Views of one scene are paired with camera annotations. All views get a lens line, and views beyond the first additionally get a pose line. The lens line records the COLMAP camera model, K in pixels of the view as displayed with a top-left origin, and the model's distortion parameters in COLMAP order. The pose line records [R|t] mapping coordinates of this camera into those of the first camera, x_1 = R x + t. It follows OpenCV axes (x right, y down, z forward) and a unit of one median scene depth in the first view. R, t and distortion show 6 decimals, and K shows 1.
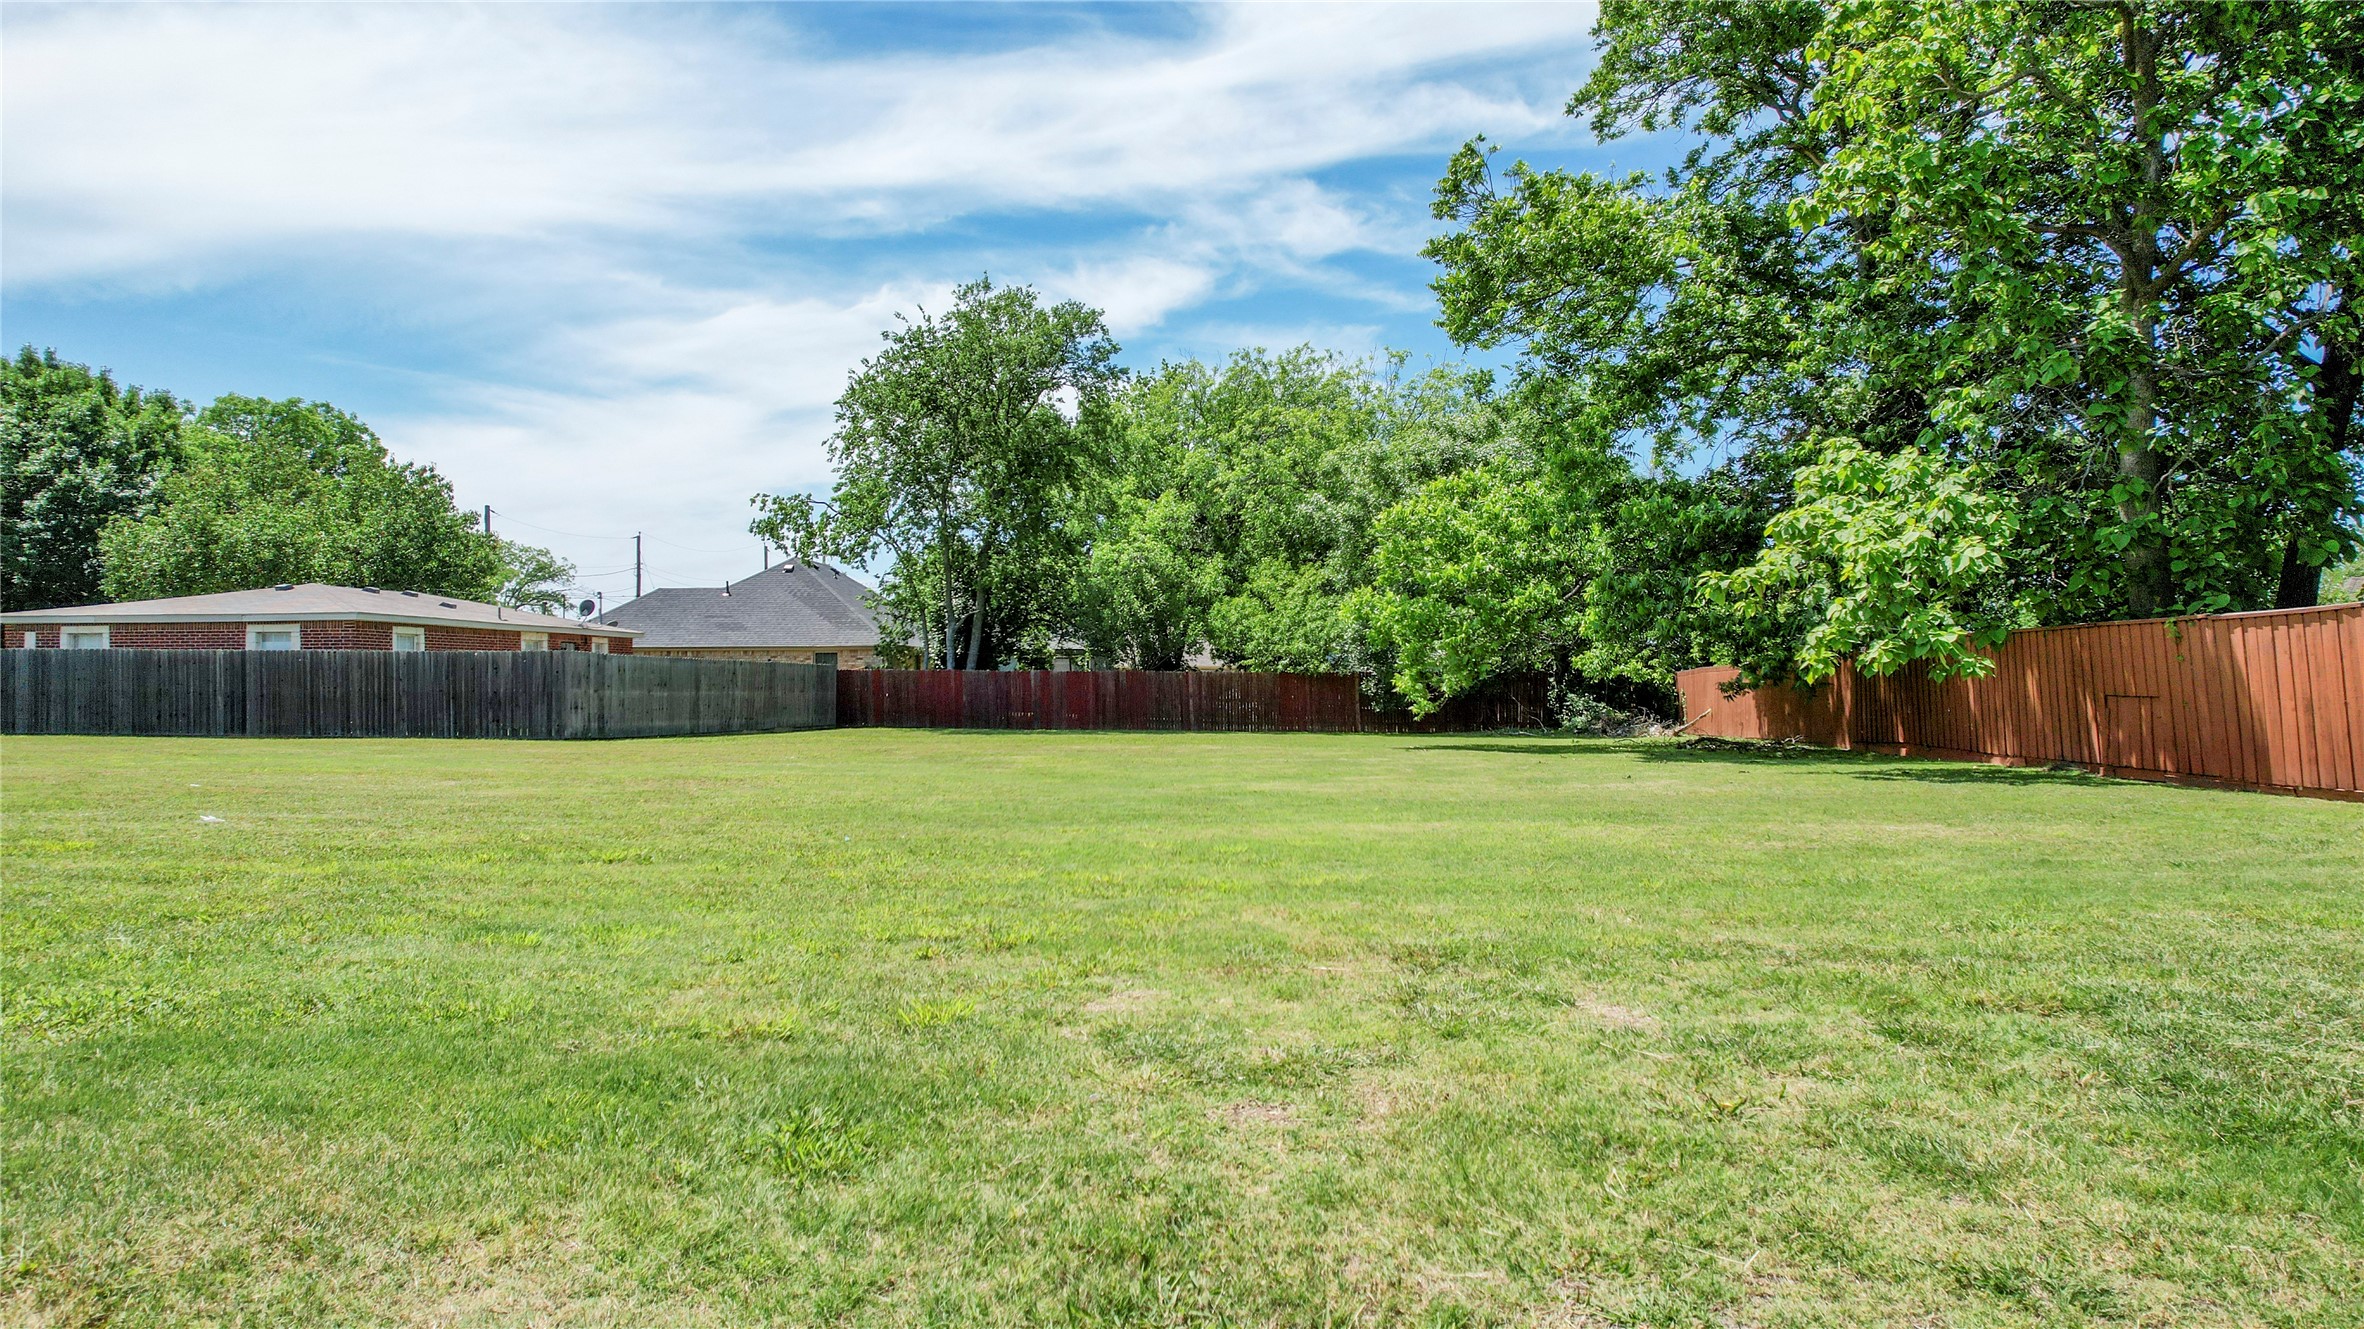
lens RADIAL K [[1510.4, 0, 1187.4], [0, 1510.4, 658.5], [0, 0, 1]] dist [-0.078957, 0.074220]
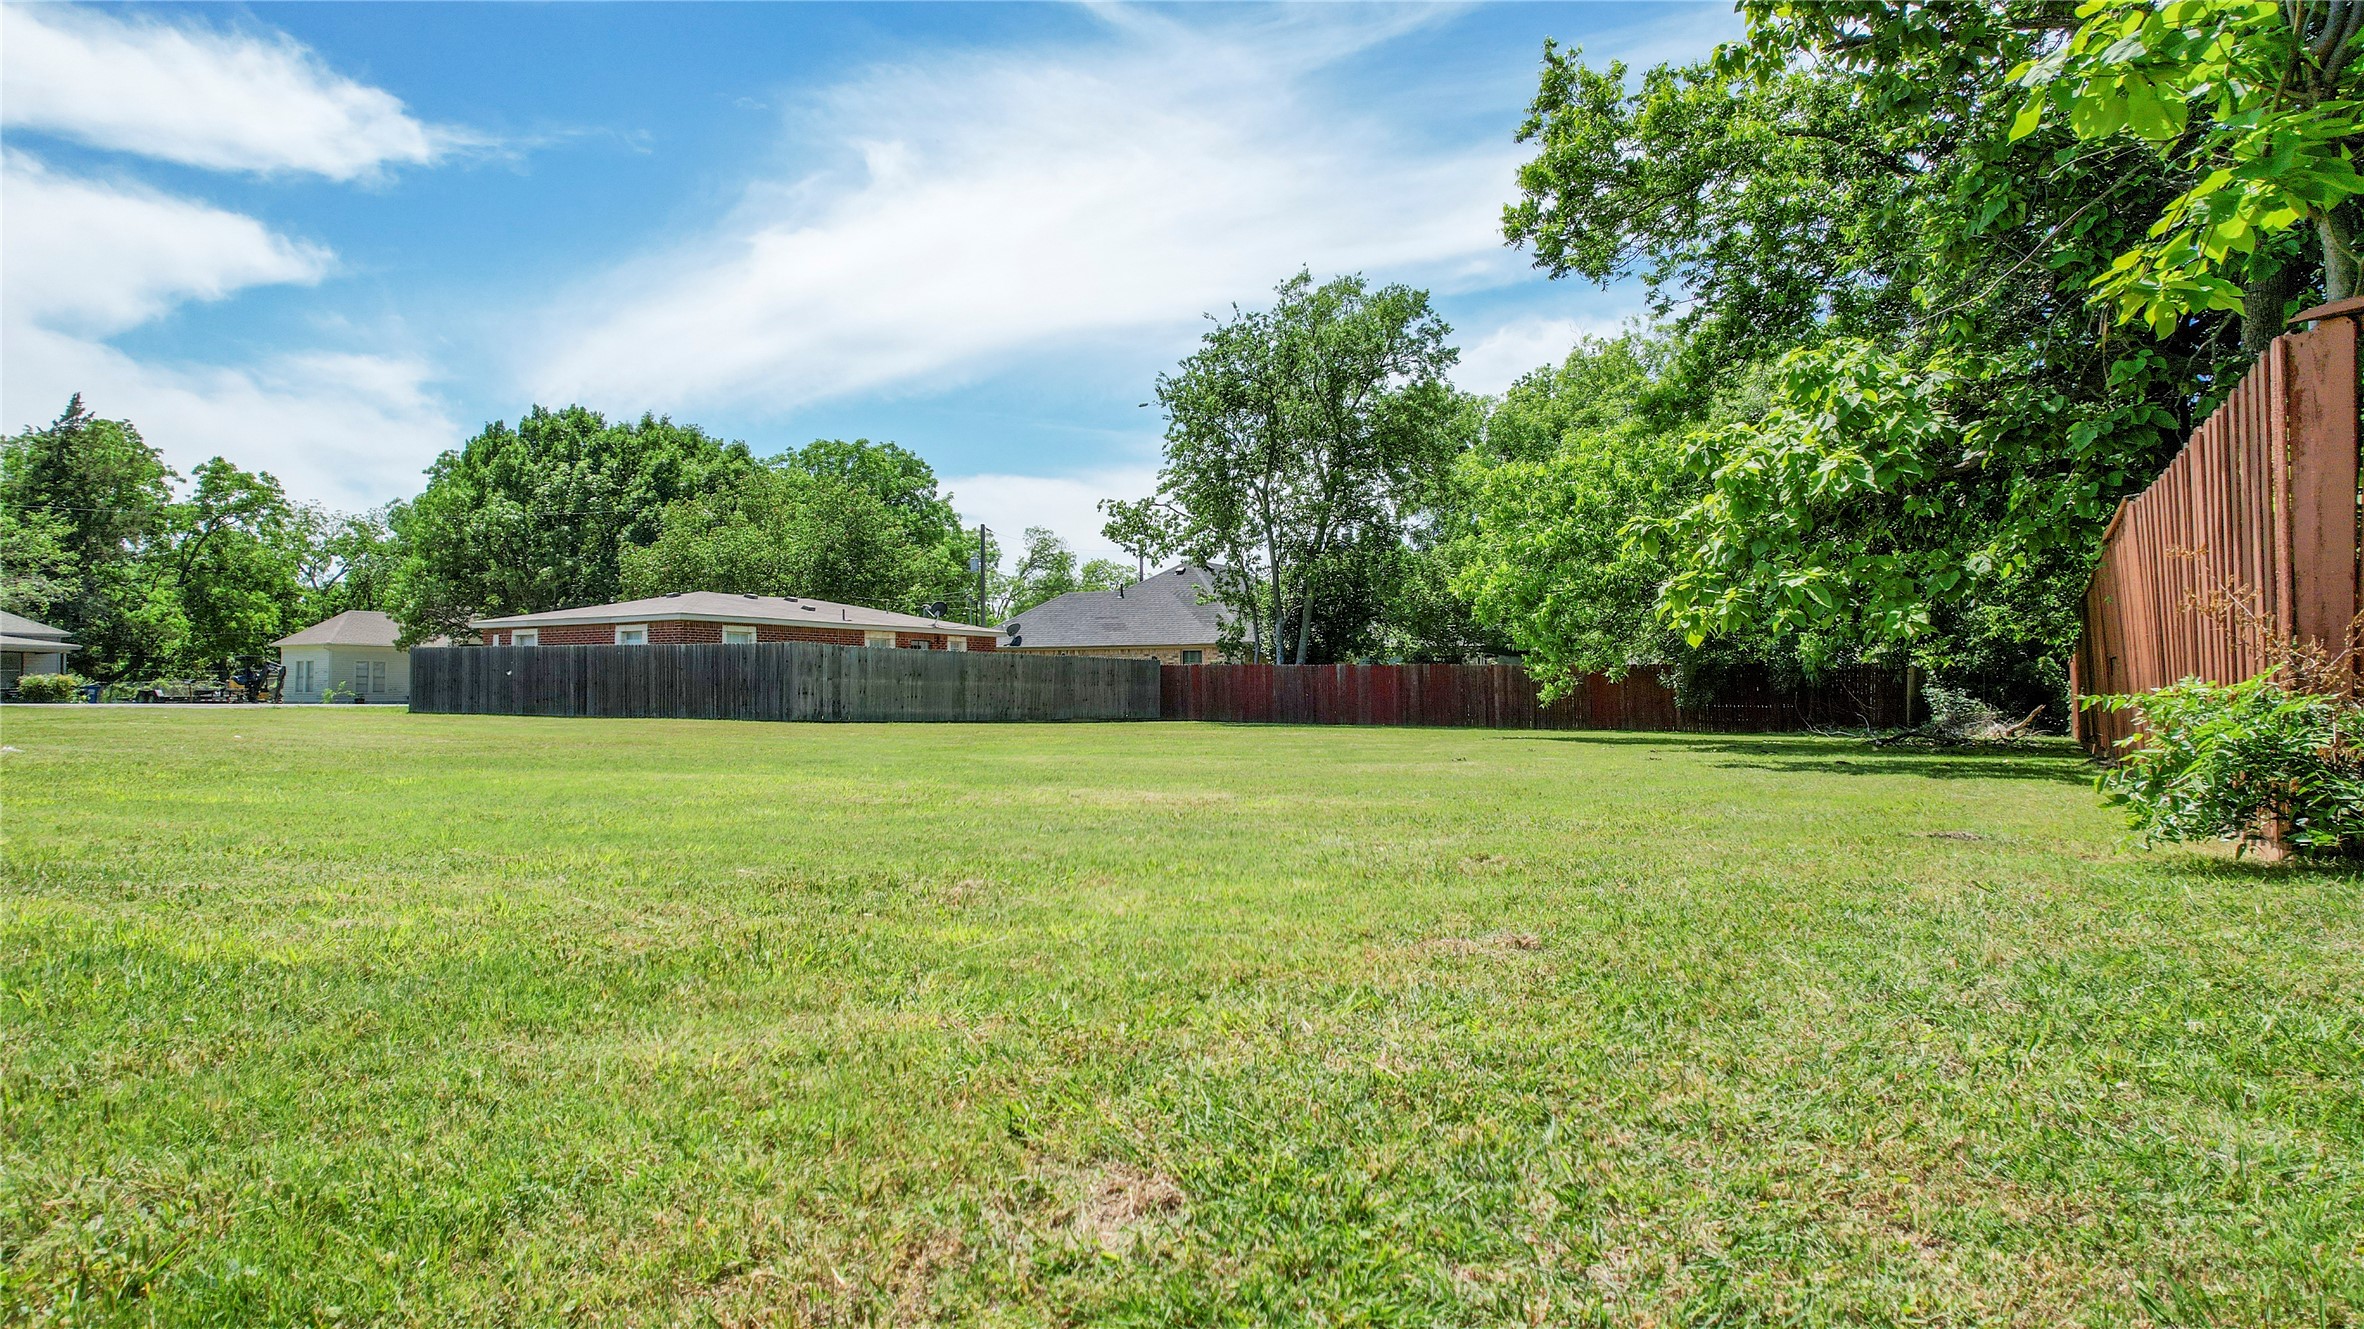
lens RADIAL K [[1510.4, 0, 1190.2], [0, 1510.4, 638.7], [0, 0, 1]] dist [-0.078957, 0.074220]
pose [[0.907491, -0.014478, -0.419822, 0.247898], [0.005216, 0.999717, -0.023202, 0.015604], [0.420039, 0.018866, 0.907310, 0.080501]]
